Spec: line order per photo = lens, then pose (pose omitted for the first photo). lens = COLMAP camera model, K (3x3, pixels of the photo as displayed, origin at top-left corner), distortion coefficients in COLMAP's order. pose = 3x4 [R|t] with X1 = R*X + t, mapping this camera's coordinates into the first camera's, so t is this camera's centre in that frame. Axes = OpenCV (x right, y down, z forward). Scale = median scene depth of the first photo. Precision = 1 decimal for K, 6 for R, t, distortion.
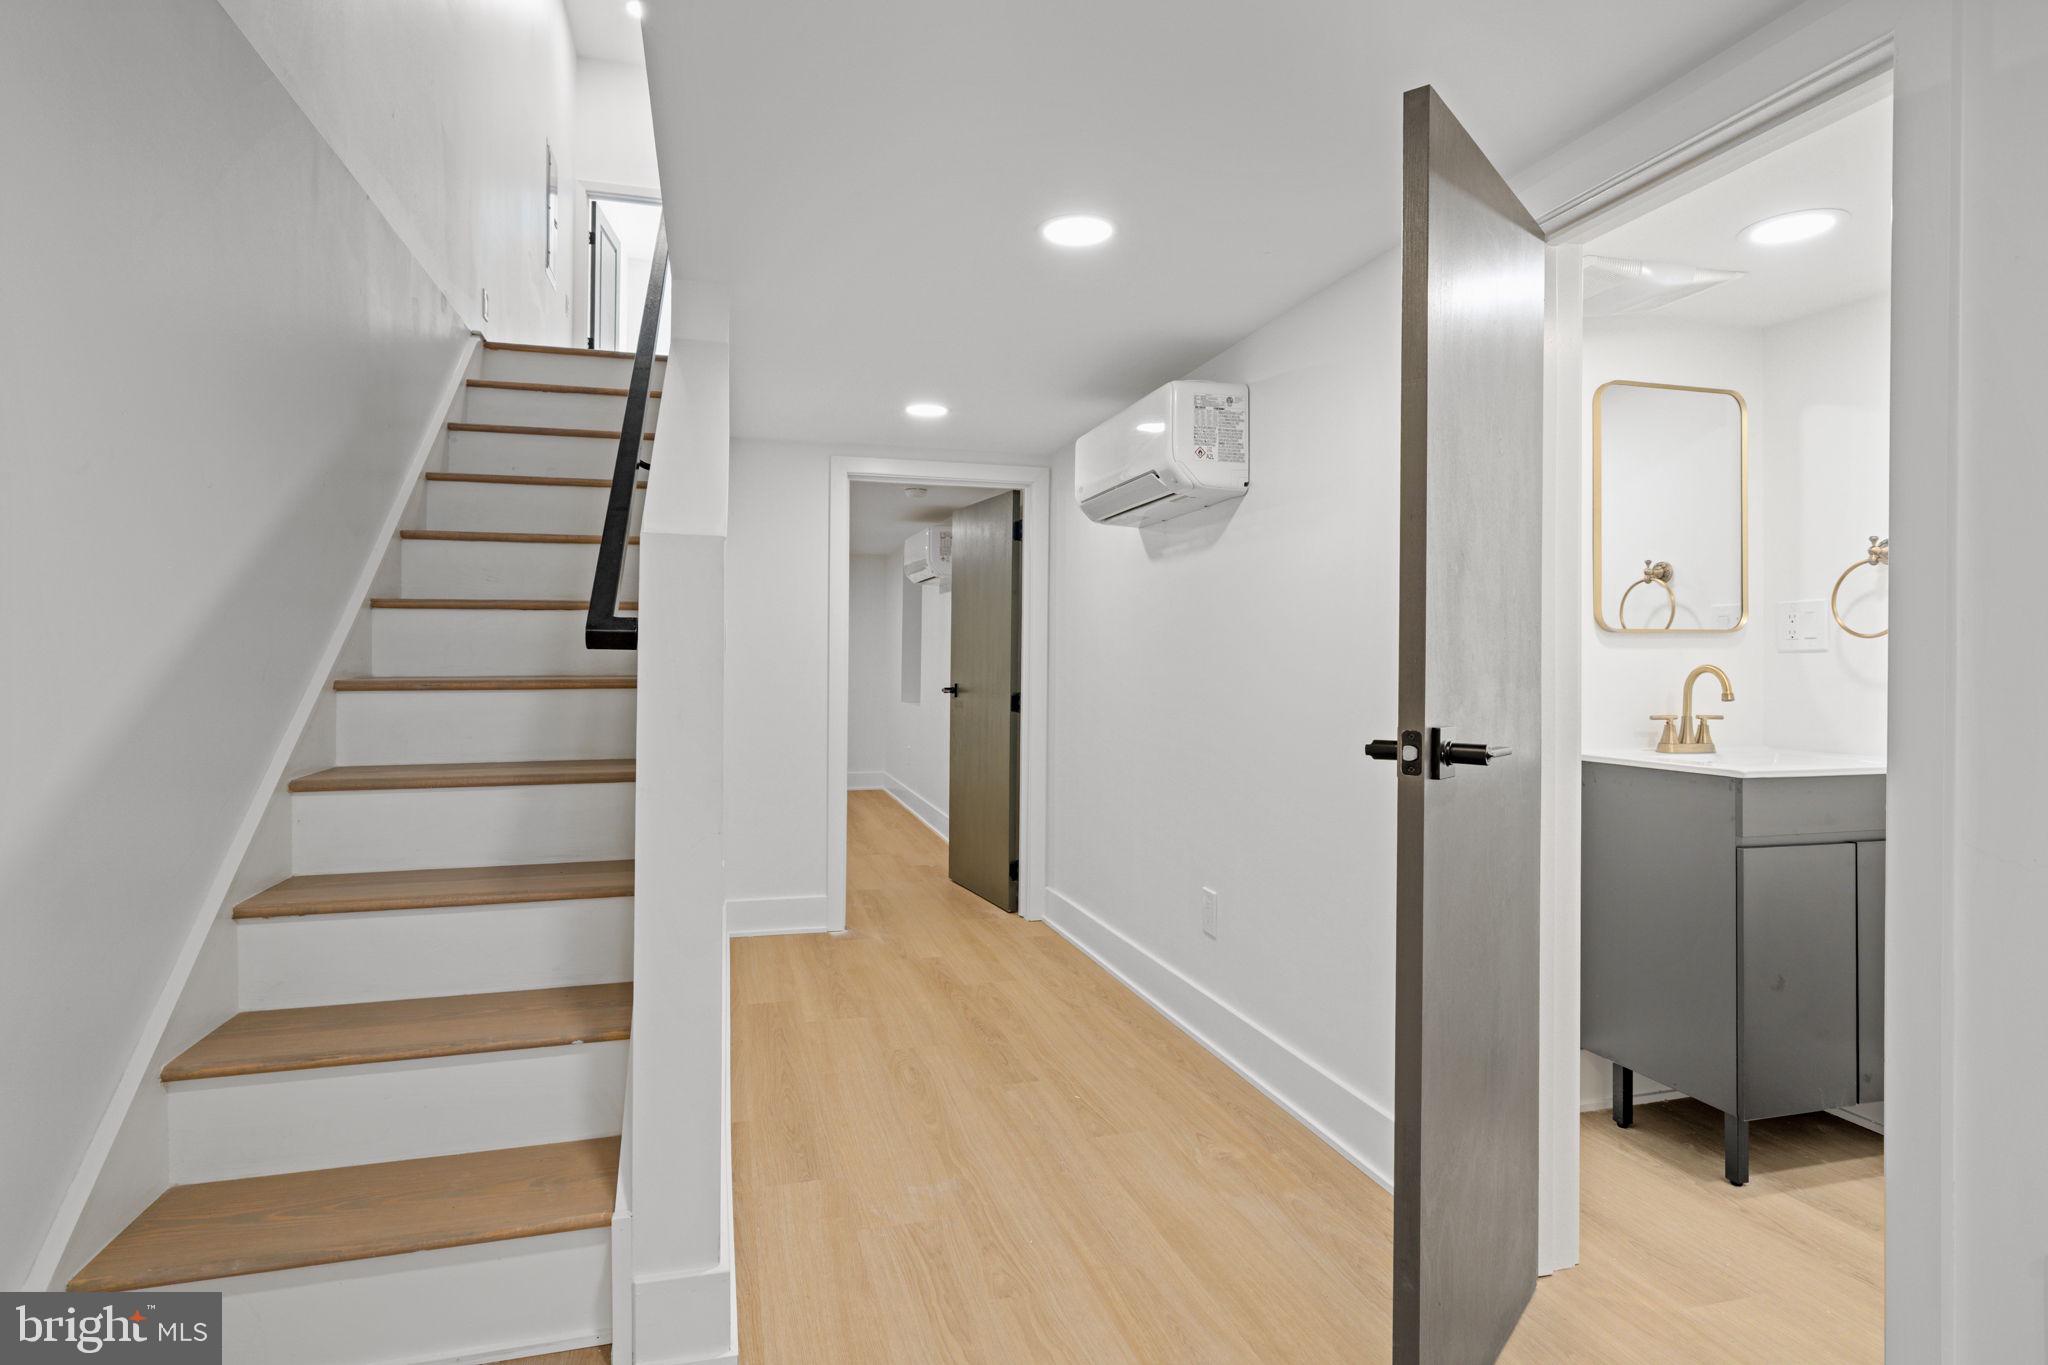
lens RADIAL K [[1069.1, 0, 1015.2], [0, 1069.1, 652.6], [0, 0, 1]] dist [0.001681, 0.000550]
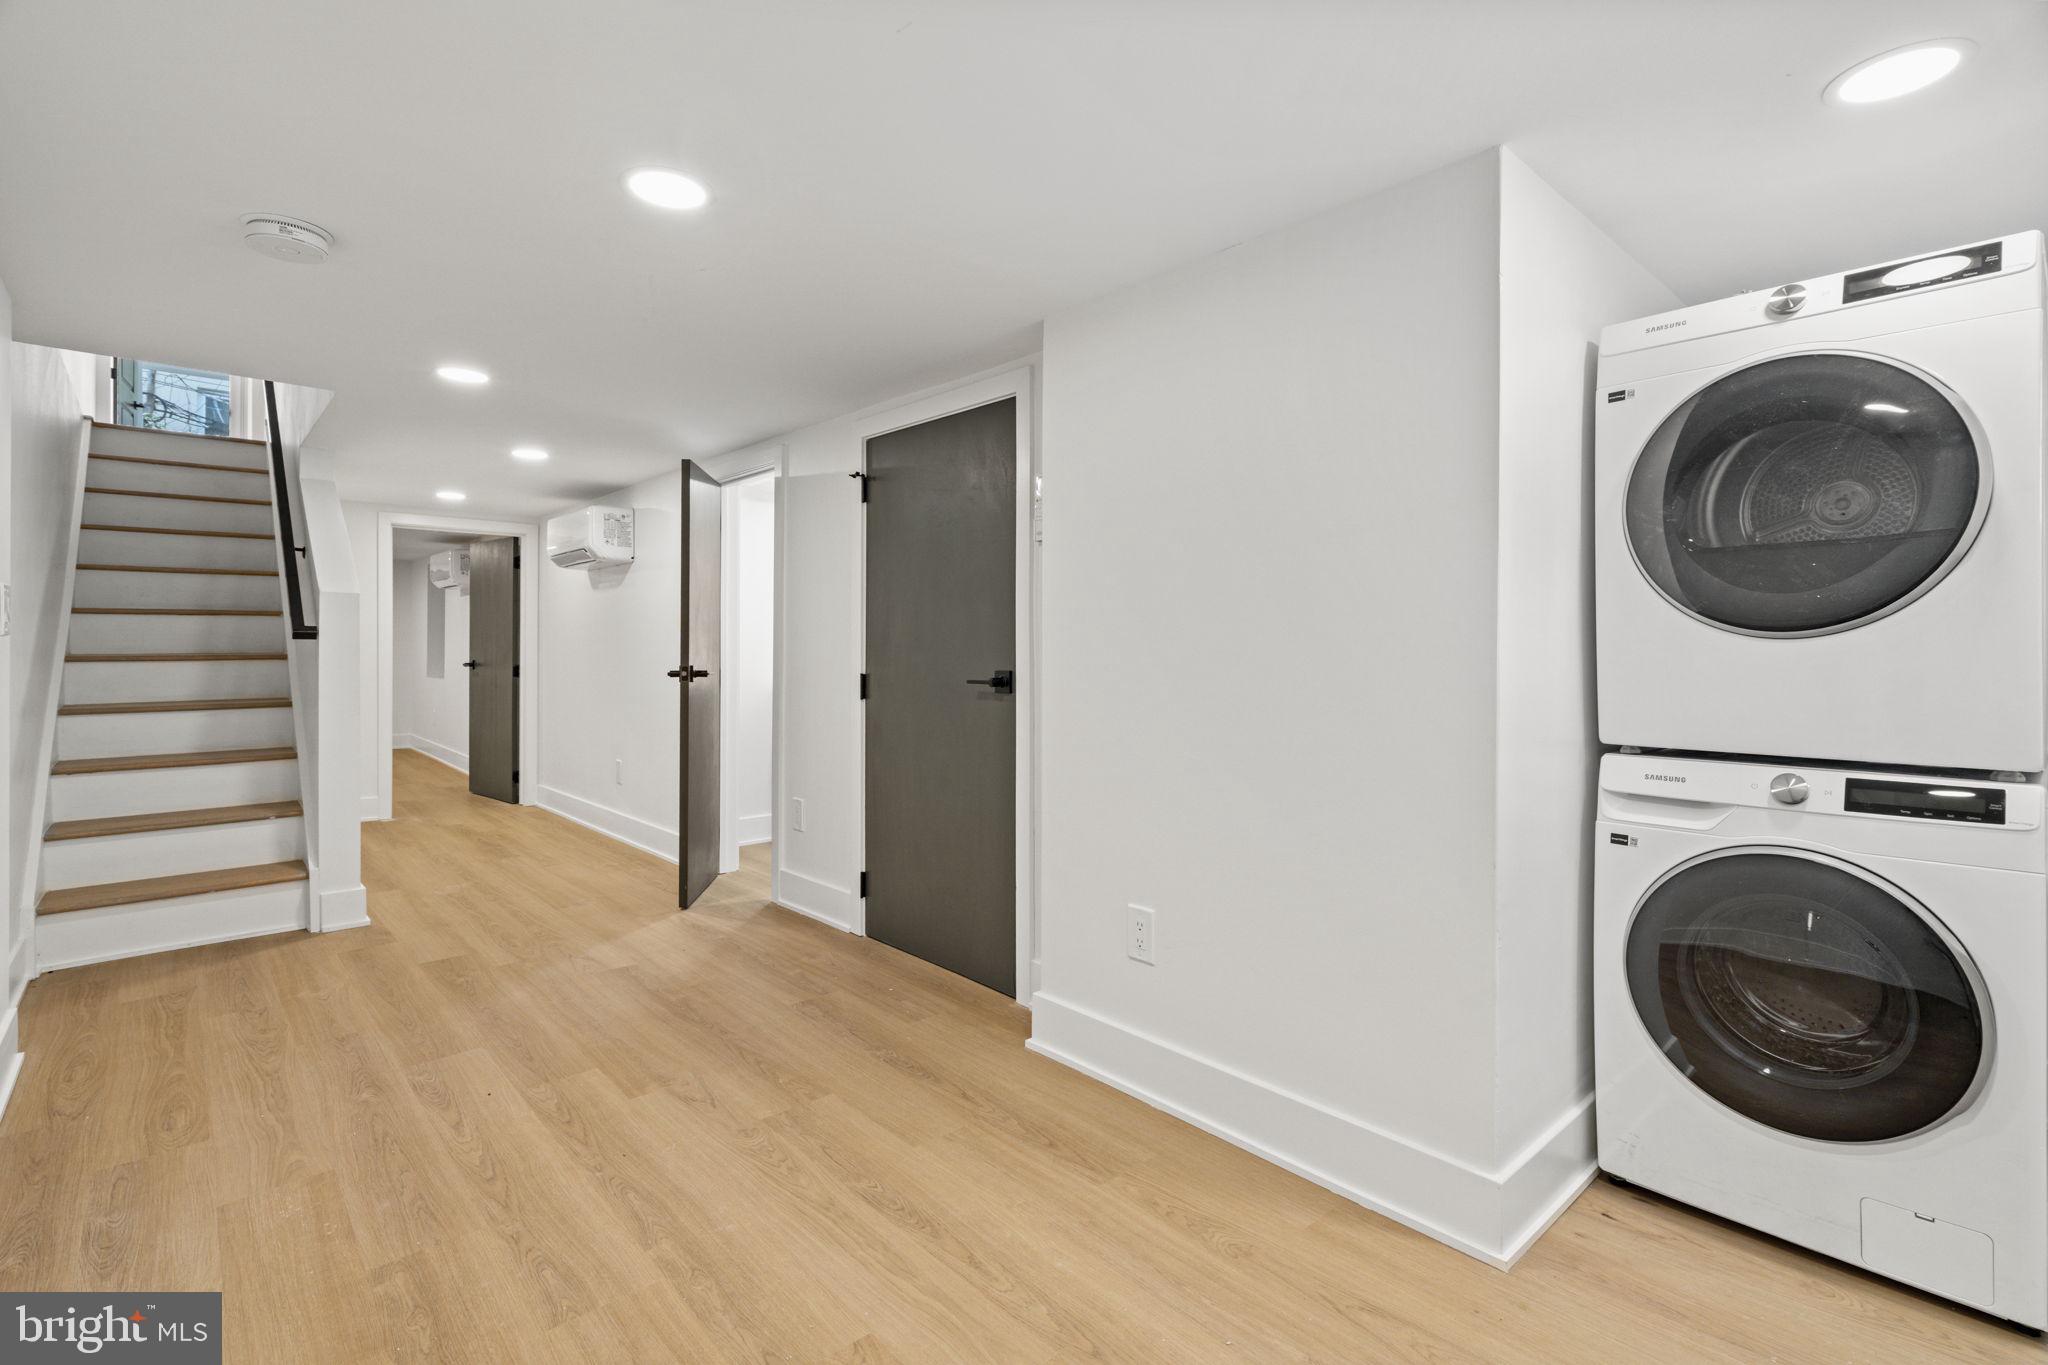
lens RADIAL K [[966.9, 0, 1016.6], [0, 966.9, 656.3], [0, 0, 1]] dist [-0.002407, -0.000140]
pose [[0.899893, -0.005780, 0.436072, 0.045016], [-0.002228, 0.999838, 0.017850, -0.002616], [-0.436105, -0.017035, 0.899735, -0.630836]]
